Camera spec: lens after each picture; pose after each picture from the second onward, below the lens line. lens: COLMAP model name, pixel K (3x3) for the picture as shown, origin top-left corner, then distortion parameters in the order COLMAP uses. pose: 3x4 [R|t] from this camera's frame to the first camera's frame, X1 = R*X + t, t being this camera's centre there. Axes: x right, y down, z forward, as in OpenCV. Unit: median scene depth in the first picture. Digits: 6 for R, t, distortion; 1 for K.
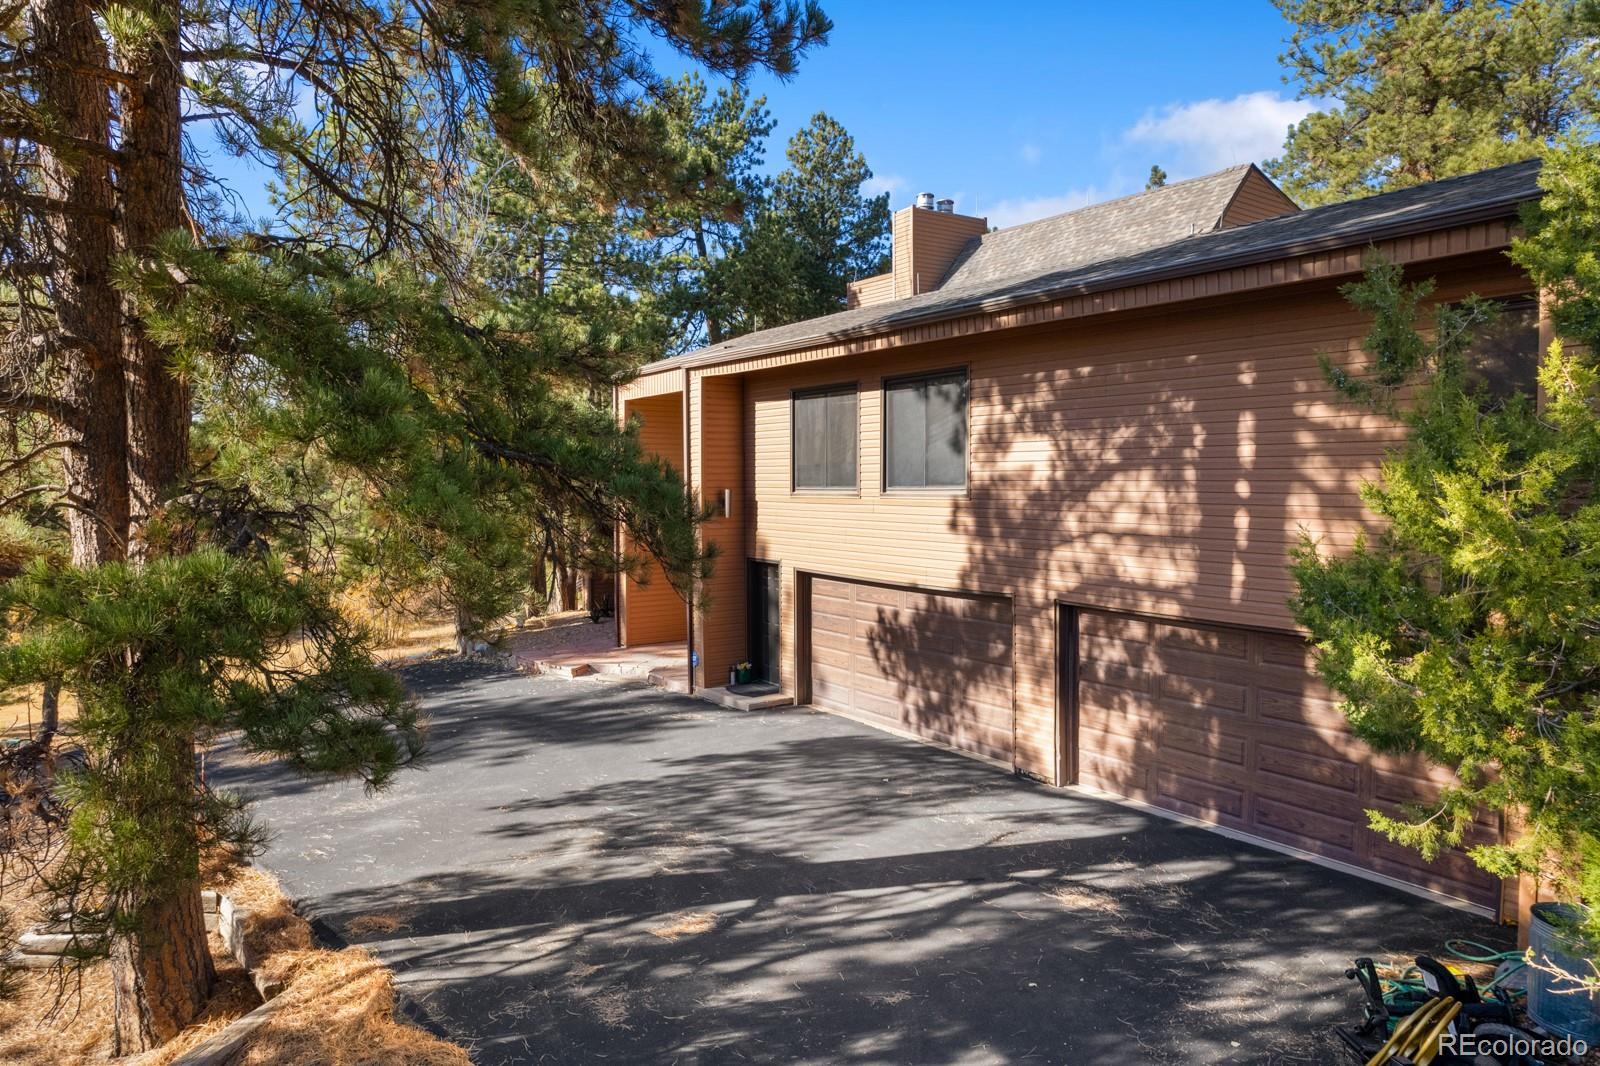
lens RADIAL K [[1001.2, 0, 800.2], [0, 1001.2, 516.8], [0, 0, 1]] dist [-0.030962, -0.002627]
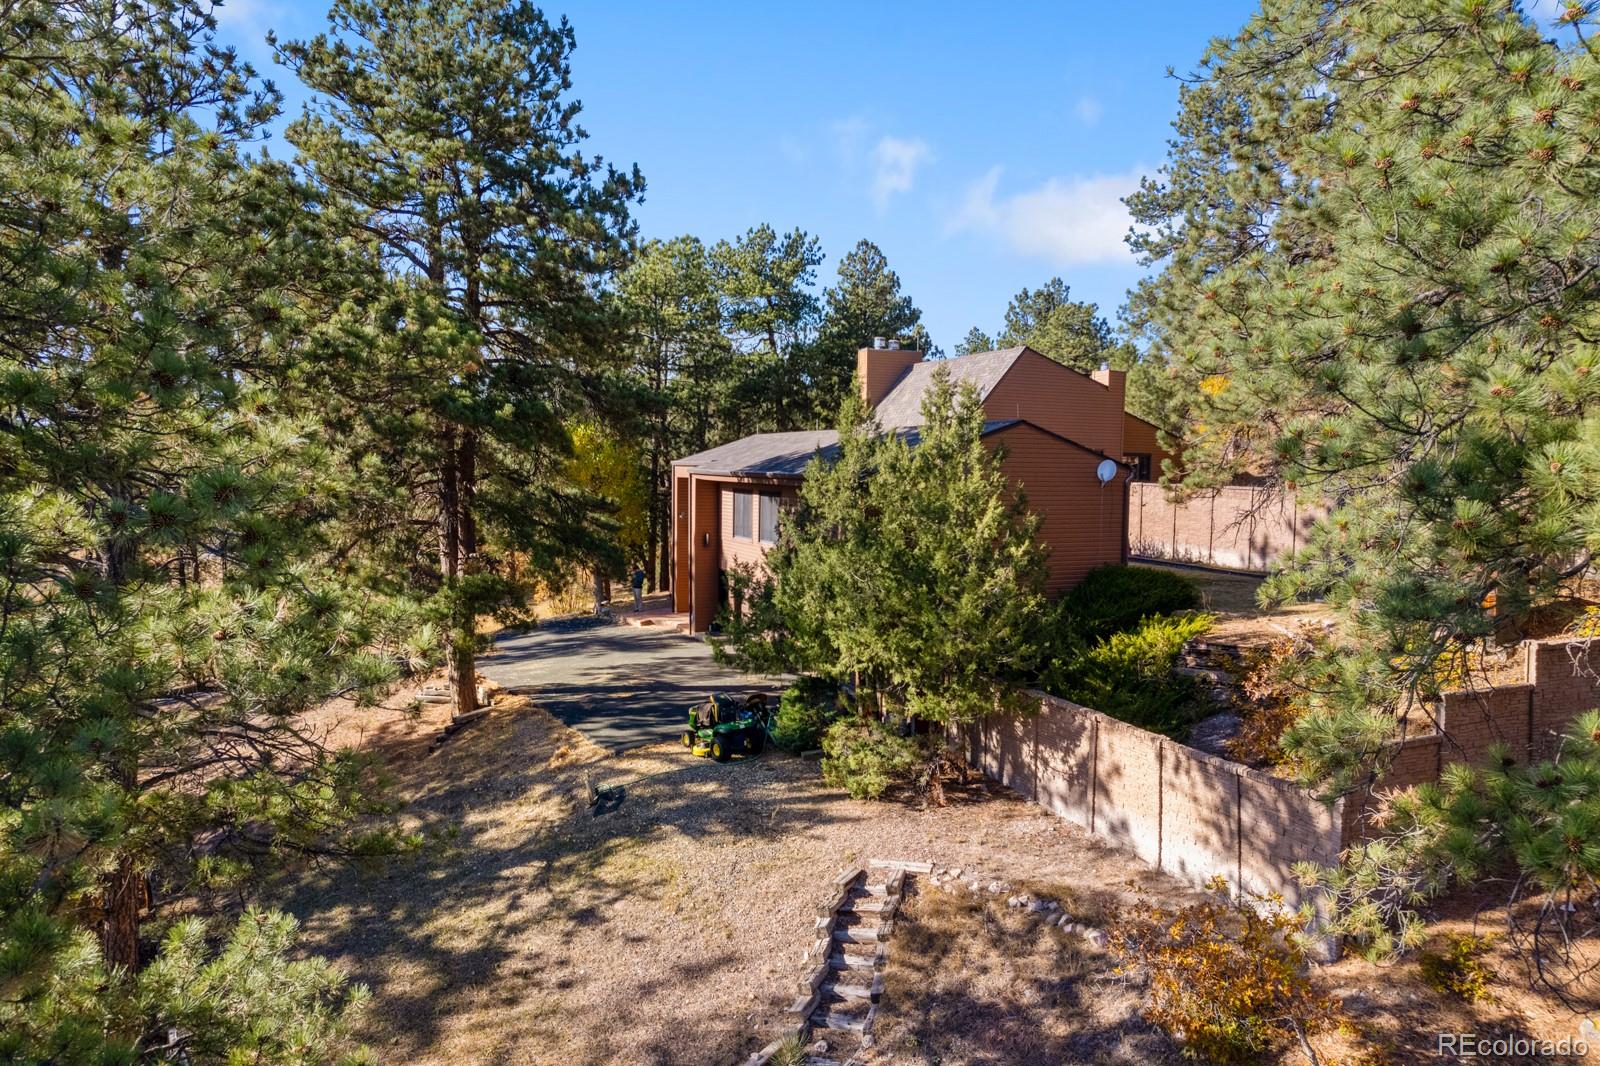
lens RADIAL K [[1001.2, 0, 798.4], [0, 1001.2, 535.2], [0, 0, 1]] dist [-0.030962, -0.002627]
pose [[0.981948, 0.026108, -0.187339, 0.467032], [-0.020349, 0.999261, 0.032598, -0.091204], [0.188052, -0.028197, 0.981754, -0.906573]]
